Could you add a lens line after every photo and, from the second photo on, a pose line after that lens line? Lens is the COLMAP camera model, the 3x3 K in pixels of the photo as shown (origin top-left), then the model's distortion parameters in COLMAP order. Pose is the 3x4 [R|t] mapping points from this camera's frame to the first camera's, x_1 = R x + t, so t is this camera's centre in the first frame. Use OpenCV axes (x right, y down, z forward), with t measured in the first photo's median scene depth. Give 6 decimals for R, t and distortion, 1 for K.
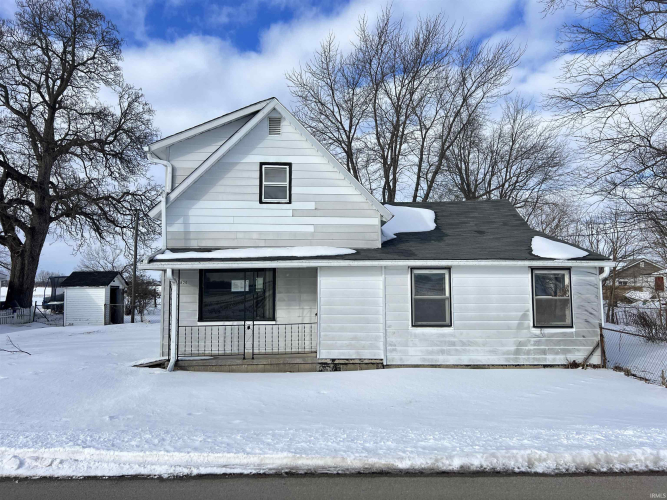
lens RADIAL K [[503.7, 0, 334.7], [0, 503.7, 251.2], [0, 0, 1]] dist [0.031392, -0.034974]
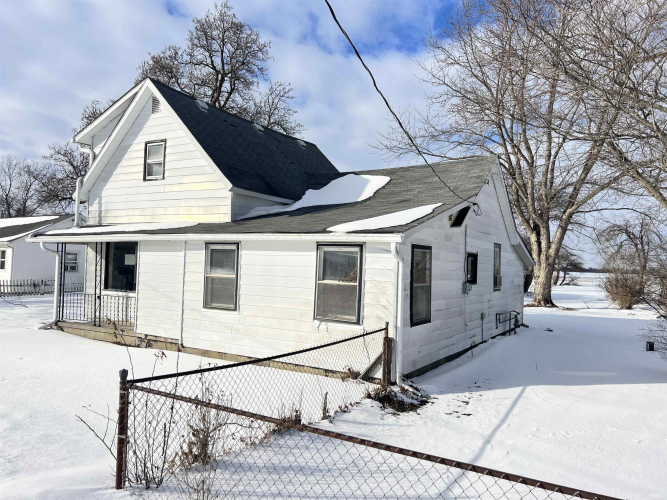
lens RADIAL K [[503.7, 0, 333.3], [0, 503.7, 248.5], [0, 0, 1]] dist [0.031392, -0.034974]
pose [[0.839590, 0.010808, -0.543113, 0.828213], [0.003188, 0.999687, 0.024822, 0.021554], [0.543211, -0.022572, 0.839292, 0.365339]]
